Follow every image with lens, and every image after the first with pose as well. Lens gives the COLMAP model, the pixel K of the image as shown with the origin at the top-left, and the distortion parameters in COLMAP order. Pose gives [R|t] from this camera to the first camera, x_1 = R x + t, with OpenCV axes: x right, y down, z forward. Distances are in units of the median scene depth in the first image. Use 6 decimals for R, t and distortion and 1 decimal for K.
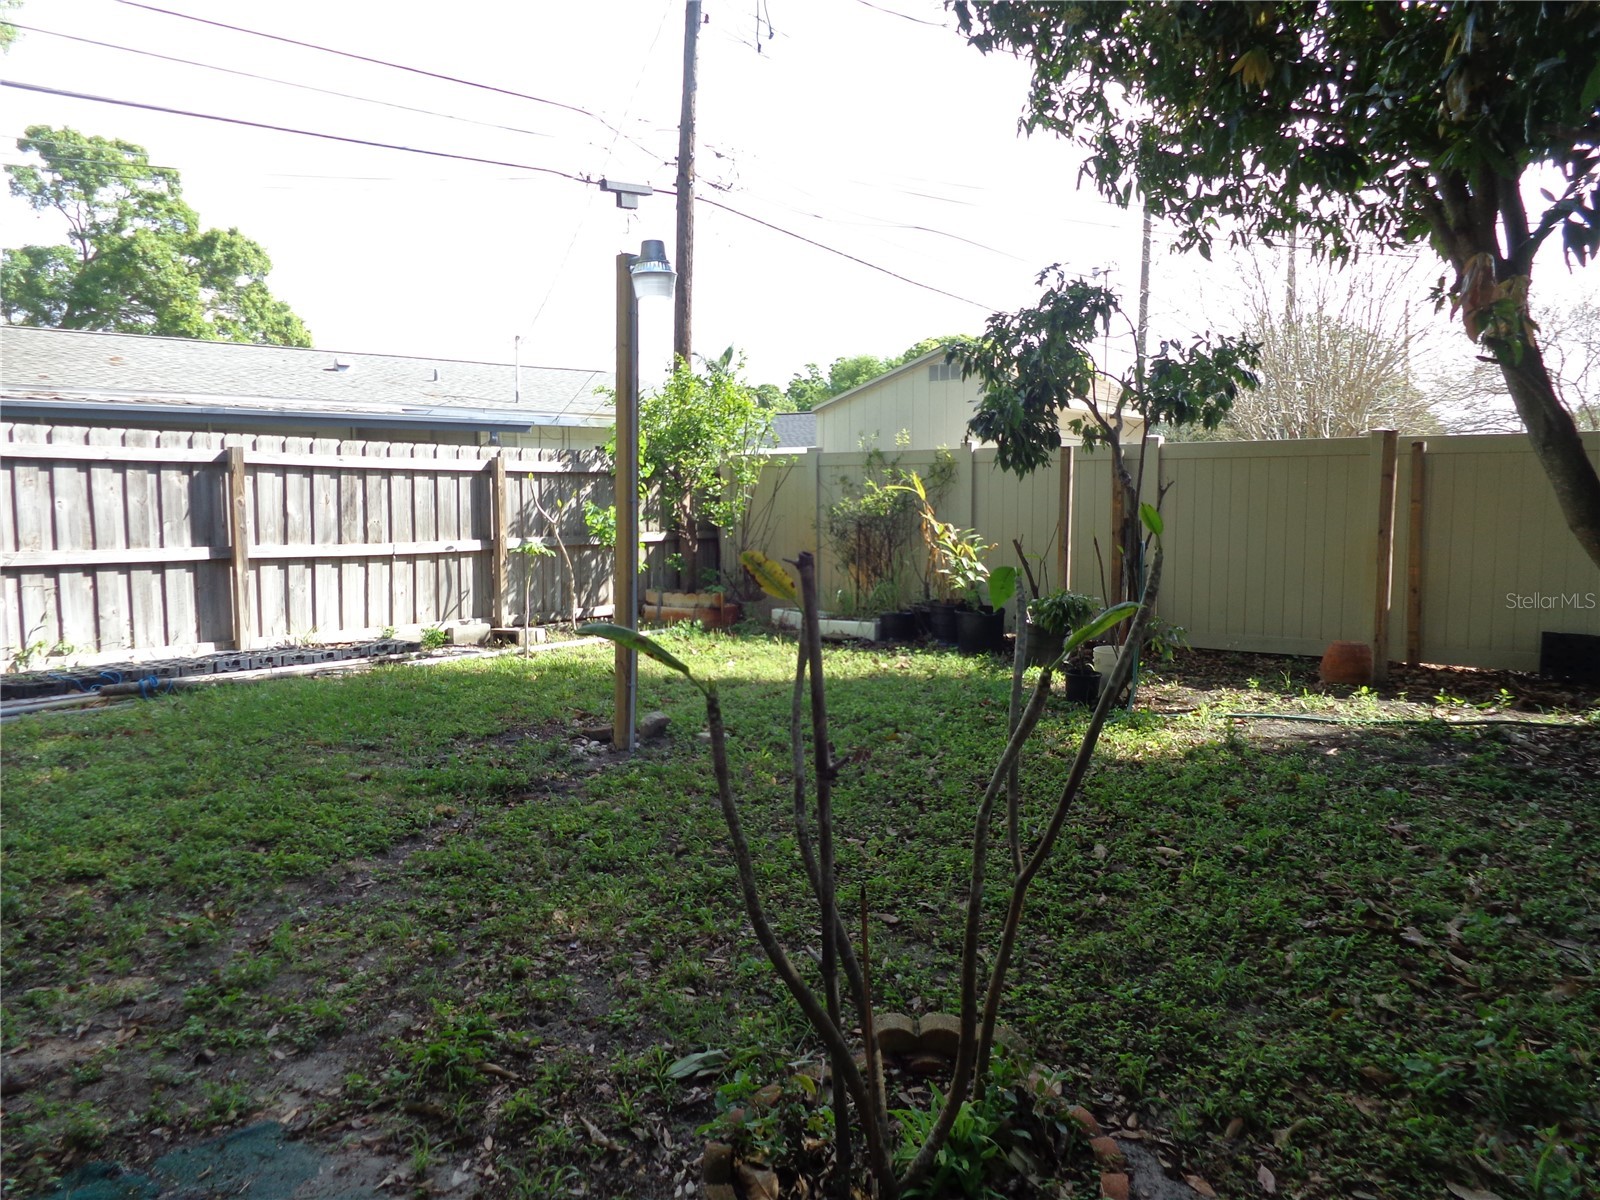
lens RADIAL K [[1188.7, 0, 800.0], [0, 1188.7, 600.0], [0, 0, 1]] dist [0.002814, -0.003488]
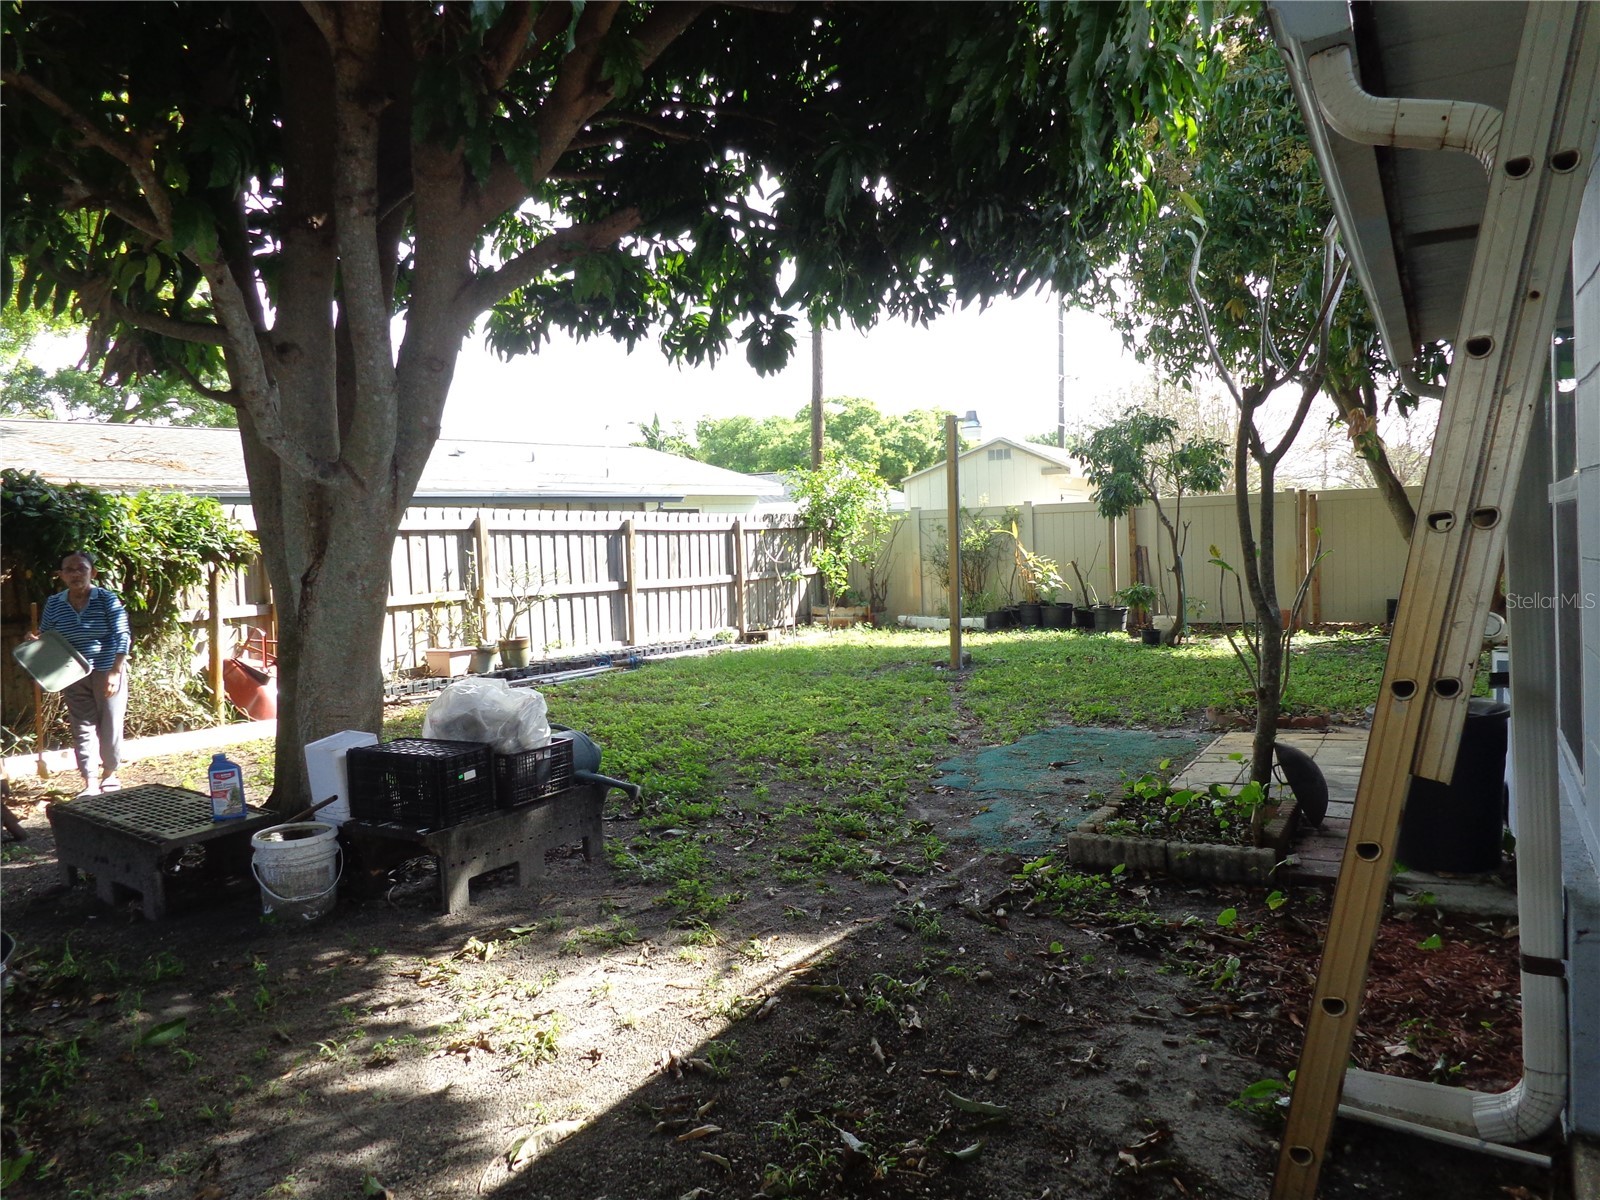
lens RADIAL K [[1188.7, 0, 800.0], [0, 1188.7, 600.0], [0, 0, 1]] dist [0.002814, -0.003488]
pose [[0.989539, -0.040397, 0.138495, -0.449423], [0.045699, 0.998331, -0.035316, 0.045323], [-0.136837, 0.041275, 0.989733, -0.588093]]
